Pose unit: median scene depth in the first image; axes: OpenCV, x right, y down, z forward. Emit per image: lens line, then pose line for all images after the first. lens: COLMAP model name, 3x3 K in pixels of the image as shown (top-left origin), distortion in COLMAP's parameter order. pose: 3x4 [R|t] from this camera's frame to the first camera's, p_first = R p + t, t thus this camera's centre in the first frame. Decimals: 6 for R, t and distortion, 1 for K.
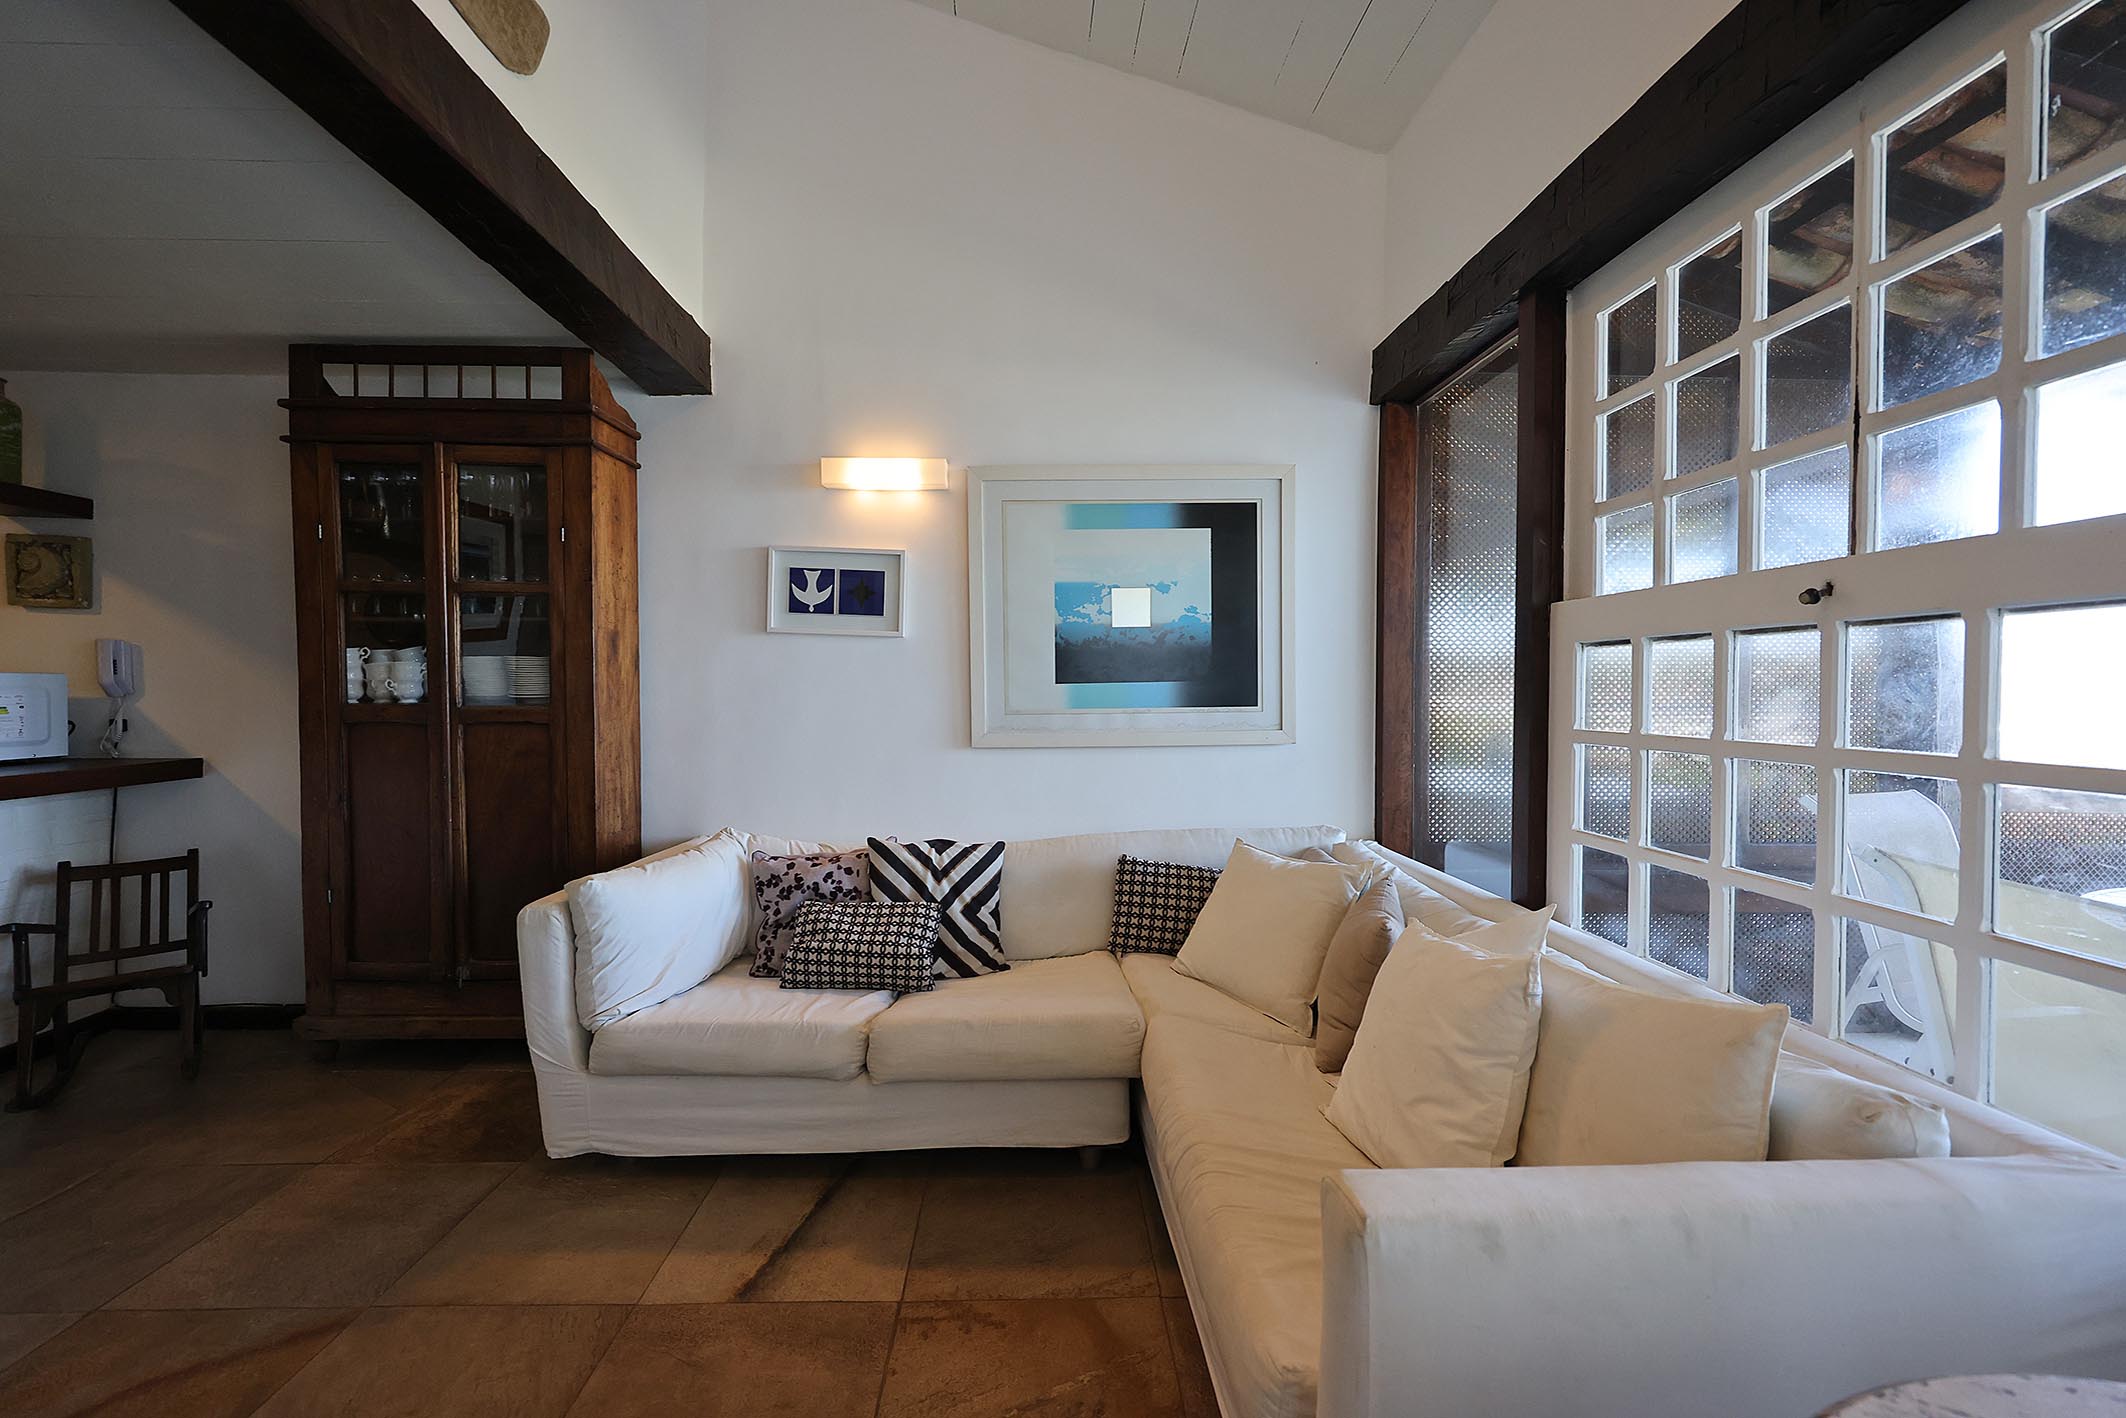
lens RADIAL K [[854.7, 0, 1063.0], [0, 854.7, 709.0], [0, 0, 1]] dist [-0.001825, 0.000367]
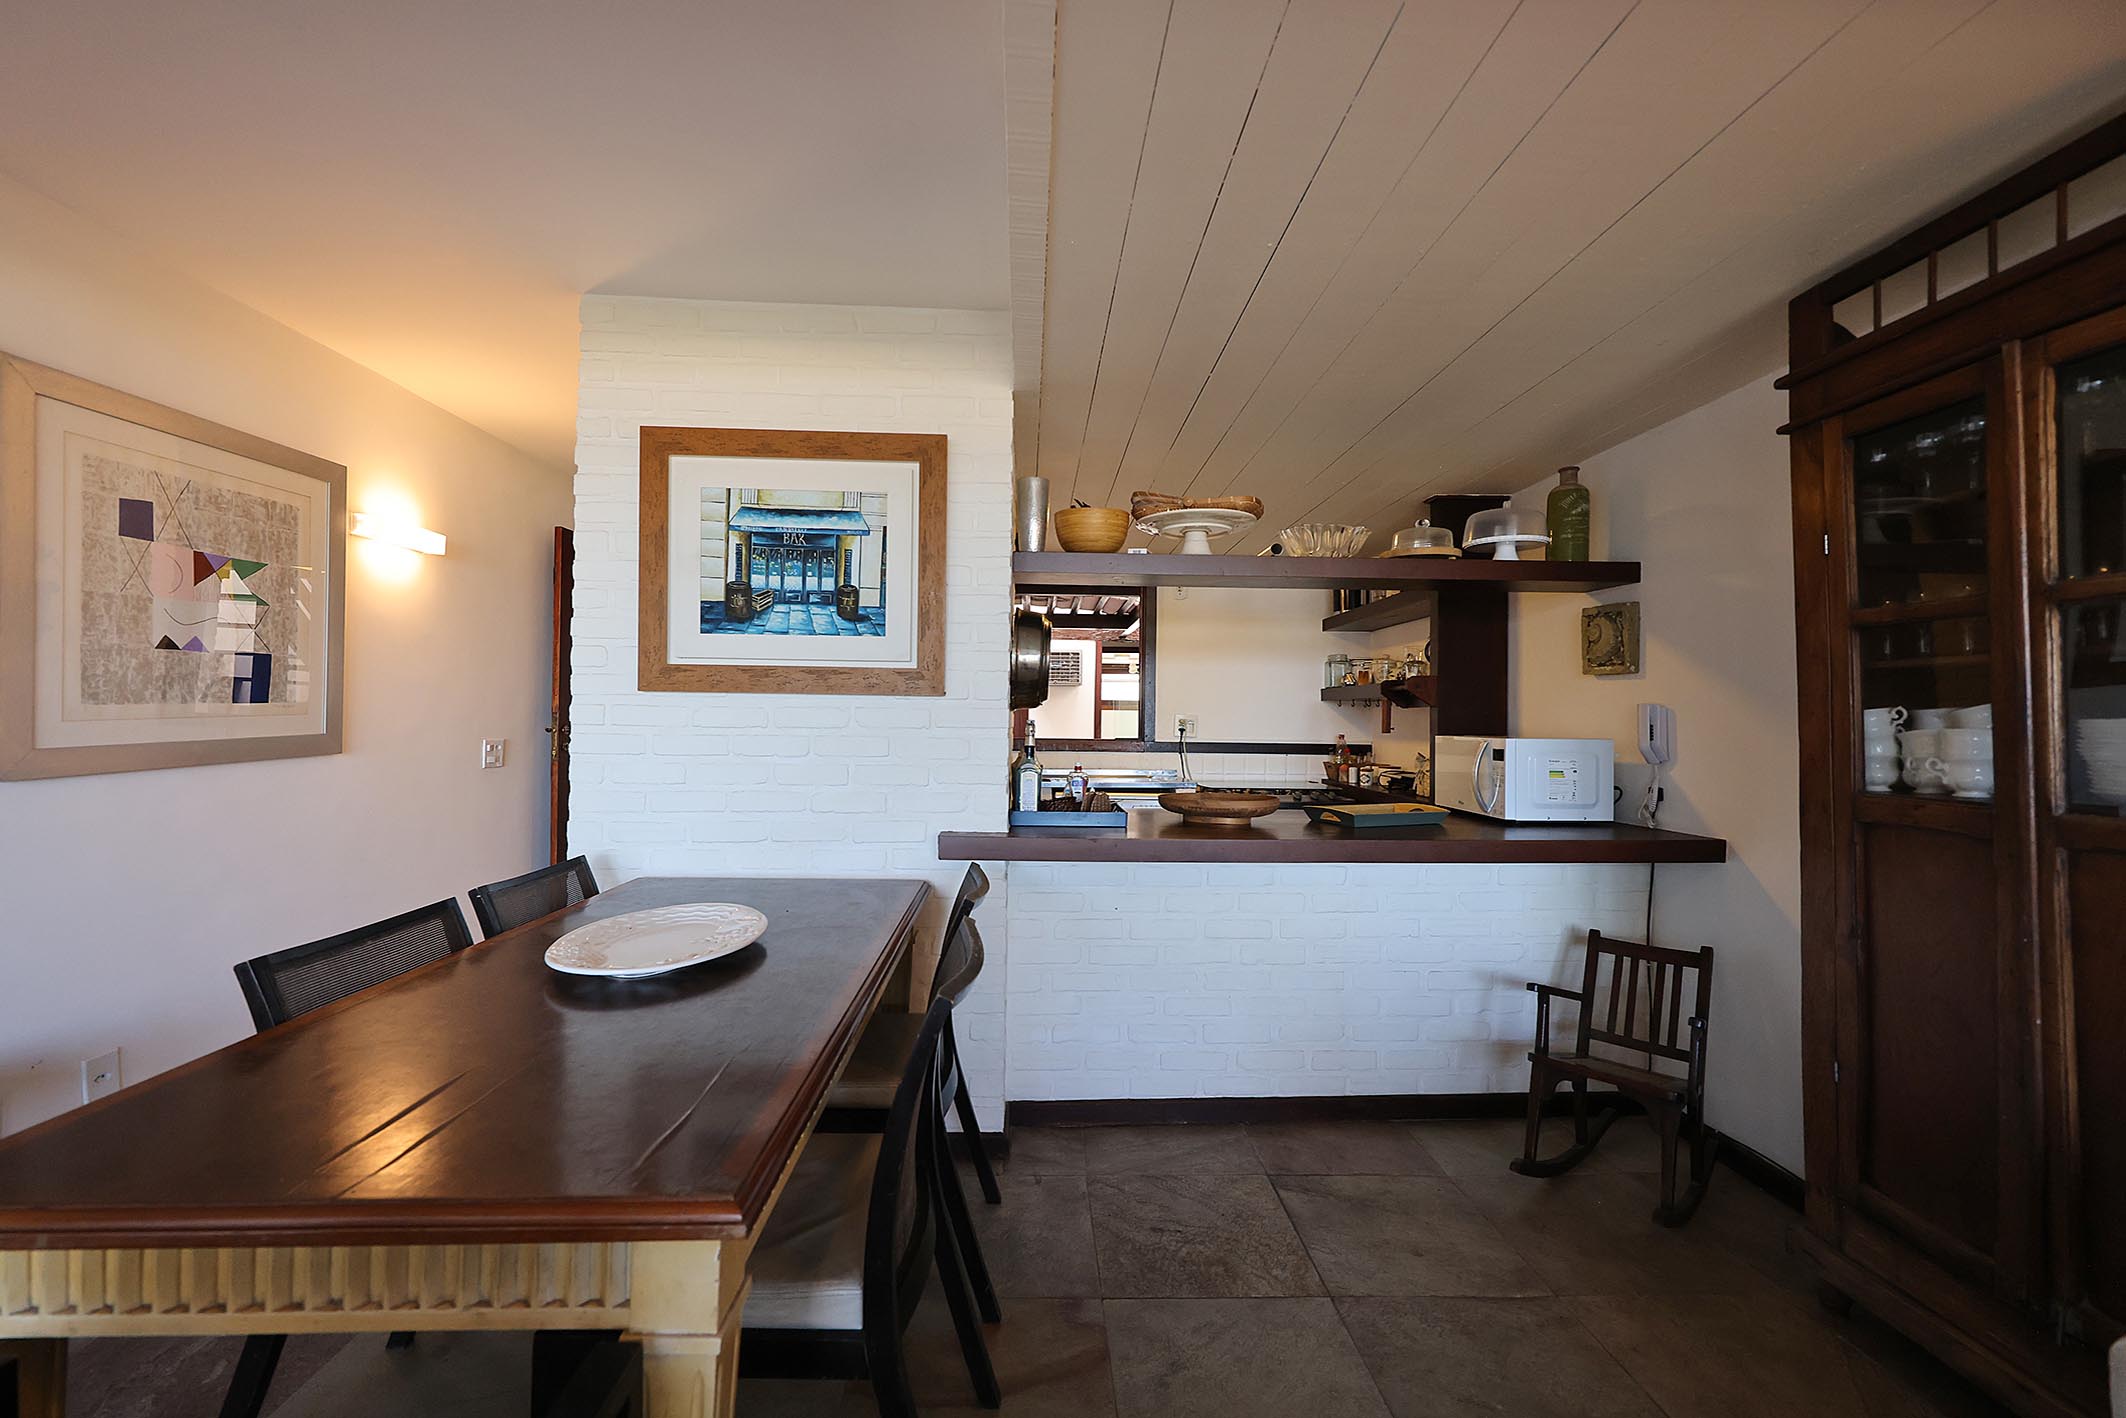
lens RADIAL K [[854.7, 0, 1063.0], [0, 854.7, 709.0], [0, 0, 1]] dist [-0.001825, 0.000367]
pose [[-0.004879, -0.020278, -0.999782, -0.162303], [-0.034145, 0.999215, -0.020100, -0.035968], [0.999405, 0.034040, -0.005568, 0.366730]]
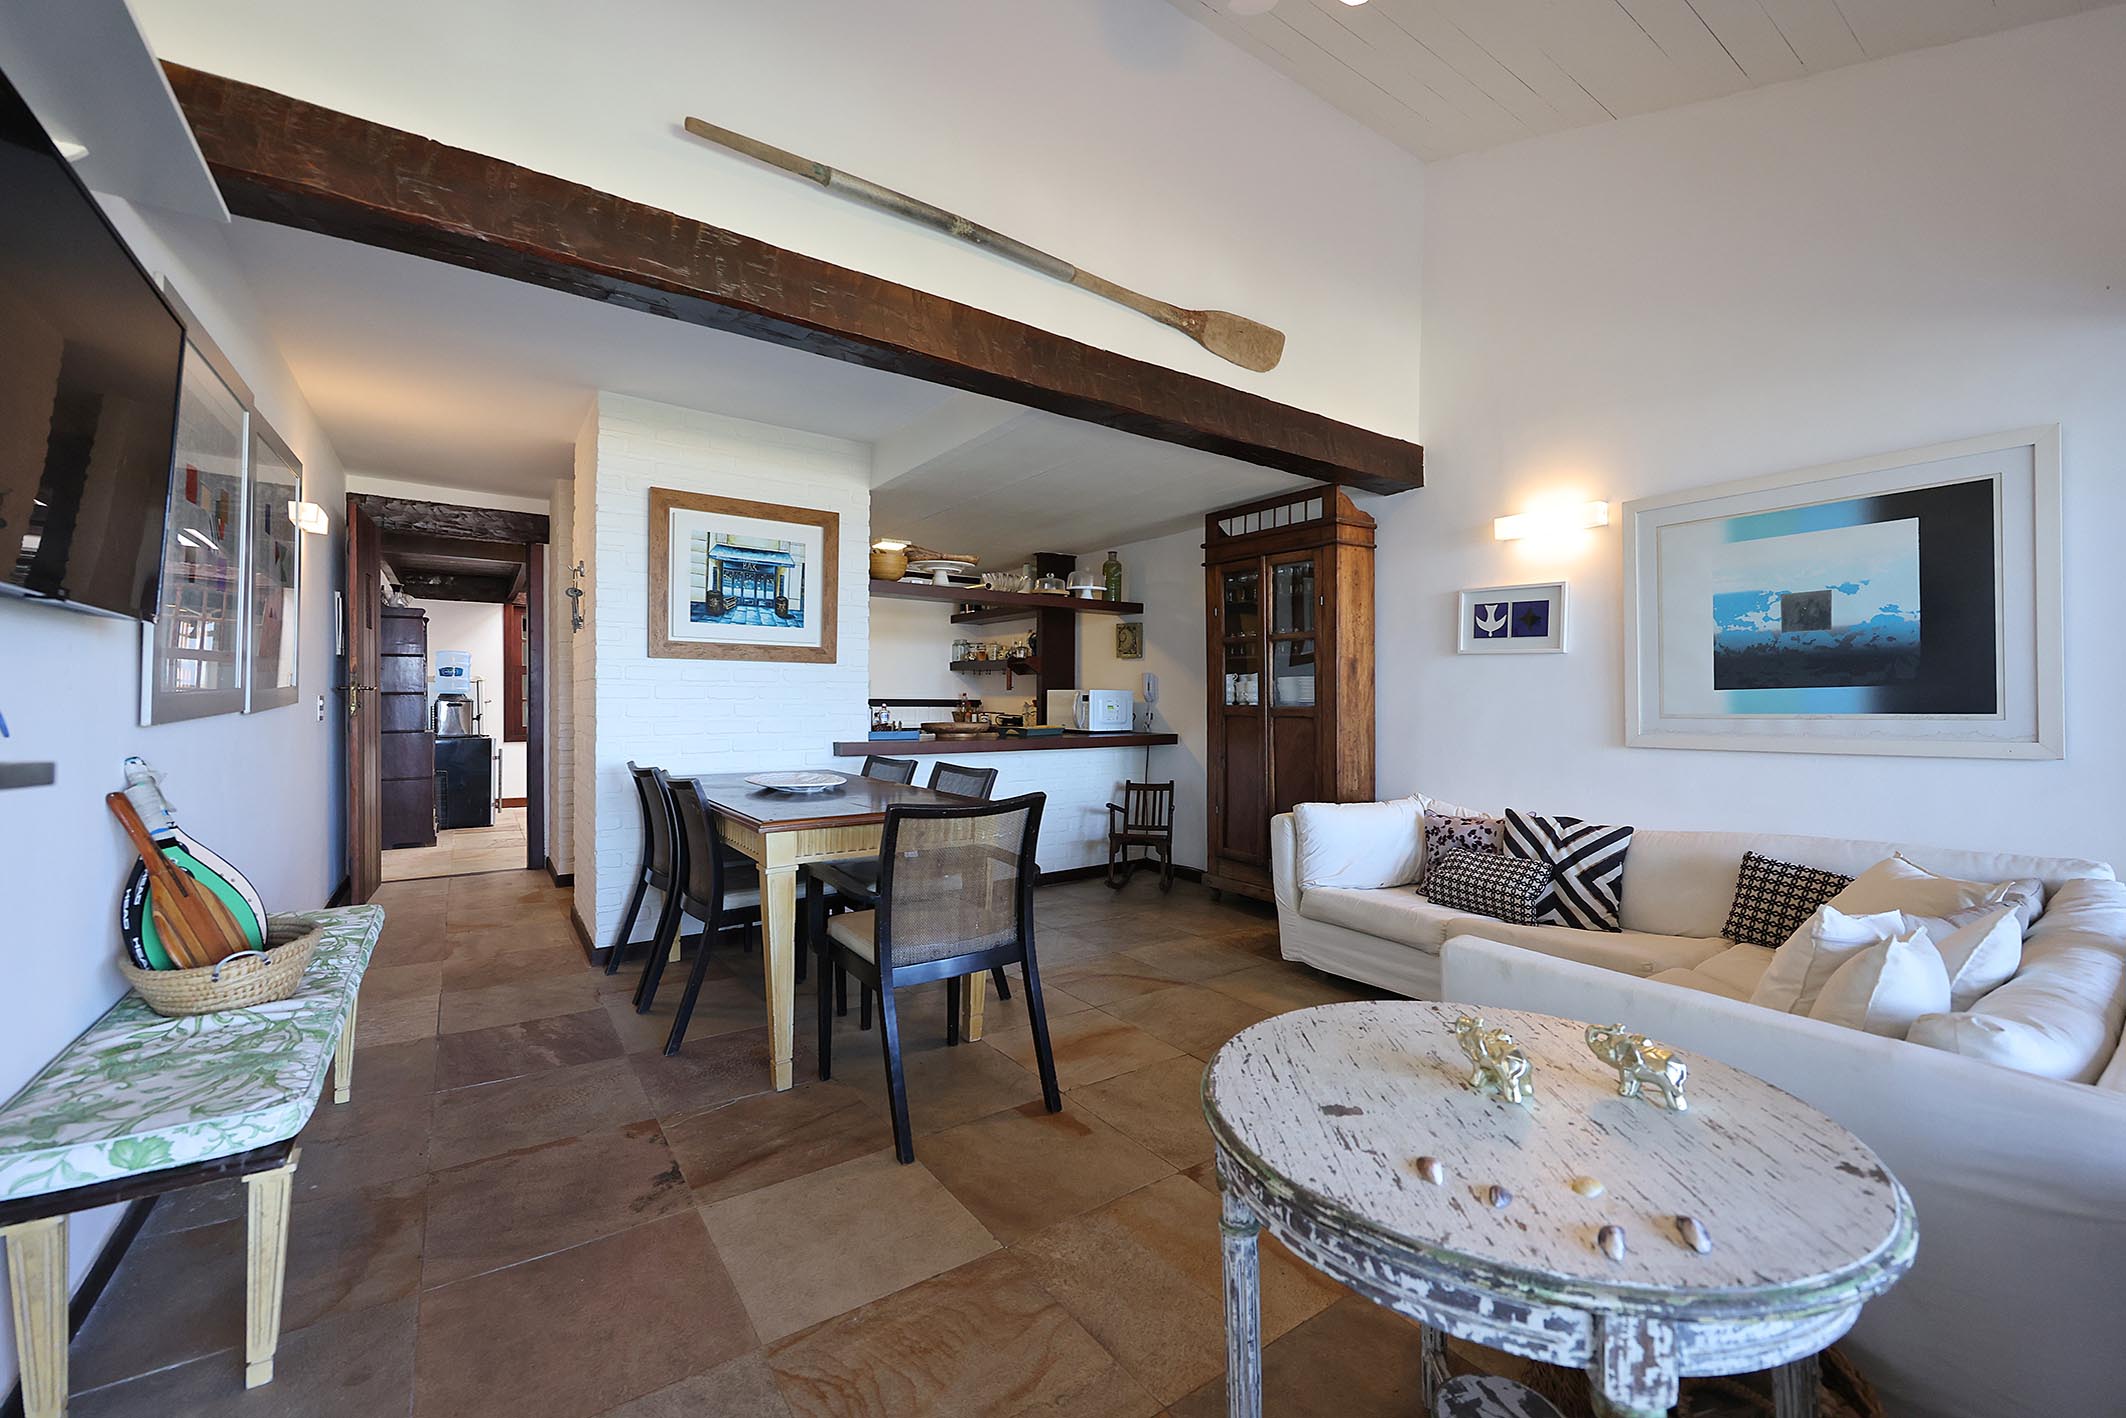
lens RADIAL K [[873.7, 0, 1073.0], [0, 873.7, 699.9], [0, 0, 1]] dist [-0.000776, 0.000054]
pose [[0.558922, -0.001610, -0.829219, 0.512132], [-0.021540, 0.999632, -0.016460, 0.020506], [0.828940, 0.027062, 0.558682, -0.303297]]
